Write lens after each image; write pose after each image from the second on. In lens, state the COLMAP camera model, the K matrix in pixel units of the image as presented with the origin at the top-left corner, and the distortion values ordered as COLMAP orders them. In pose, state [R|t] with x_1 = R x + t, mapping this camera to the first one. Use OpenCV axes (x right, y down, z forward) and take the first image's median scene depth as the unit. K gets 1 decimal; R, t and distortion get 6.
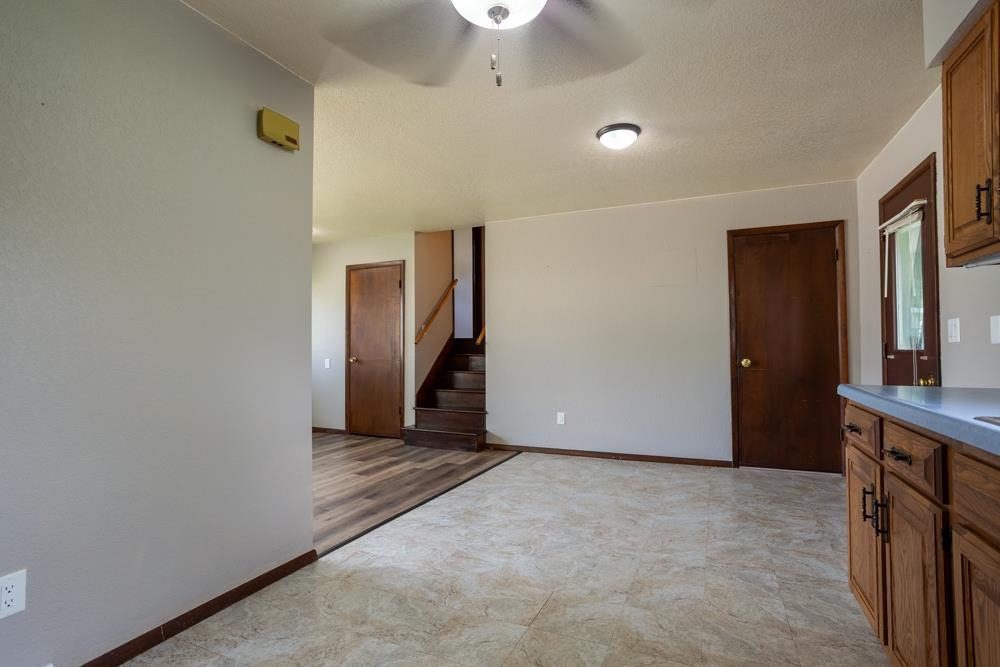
lens RADIAL K [[485.8, 0, 500.0], [0, 485.8, 333.5], [0, 0, 1]] dist [-0.050425, 0.029991]
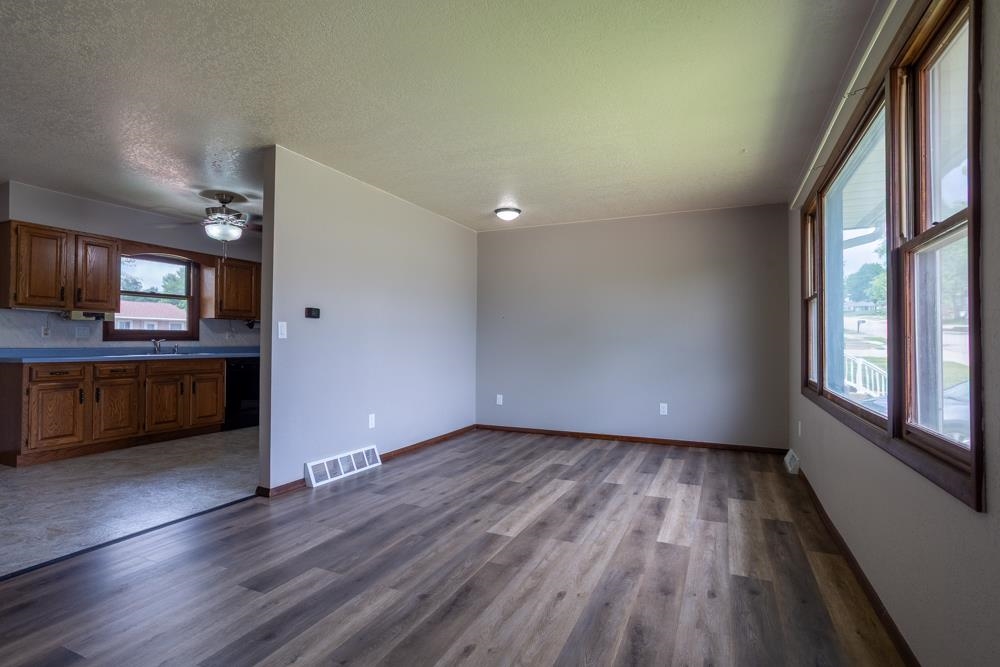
lens RADIAL K [[491.8, 0, 500.0], [0, 491.8, 333.5], [0, 0, 1]] dist [-0.049268, 0.032454]
pose [[-0.999798, 0.002791, 0.019895, -0.916750], [0.001815, 0.998801, -0.048927, 0.069028], [-0.020008, -0.048881, -0.998604, 1.981548]]
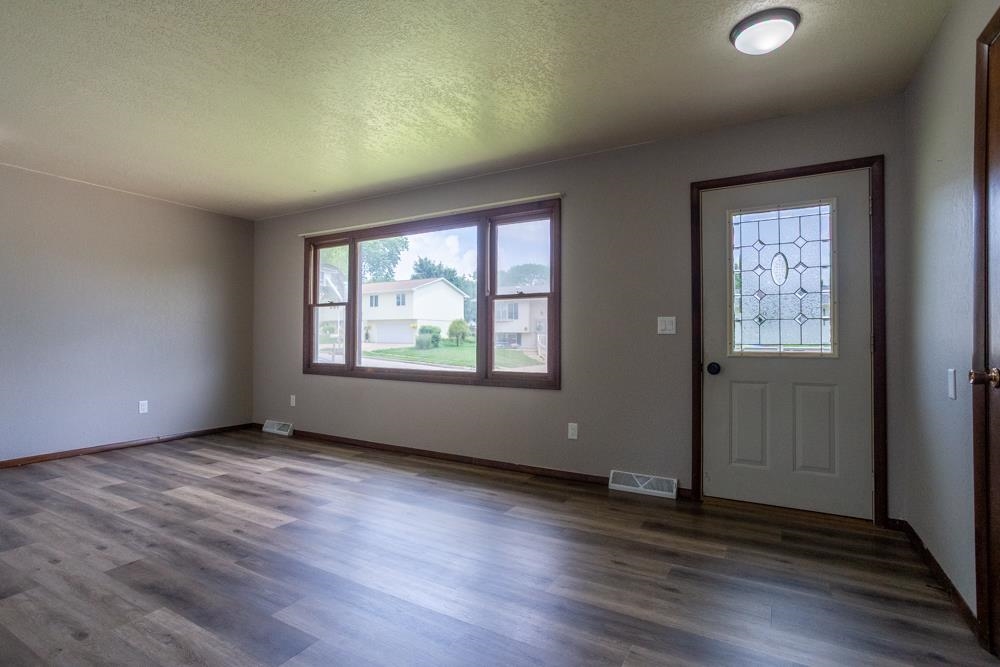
lens RADIAL K [[485.8, 0, 500.0], [0, 485.8, 333.5], [0, 0, 1]] dist [-0.050425, 0.029991]
pose [[-0.099189, -0.006429, -0.995048, -0.018447], [0.022614, 0.999706, -0.008713, 0.053604], [0.994812, -0.023366, -0.099014, 1.554171]]
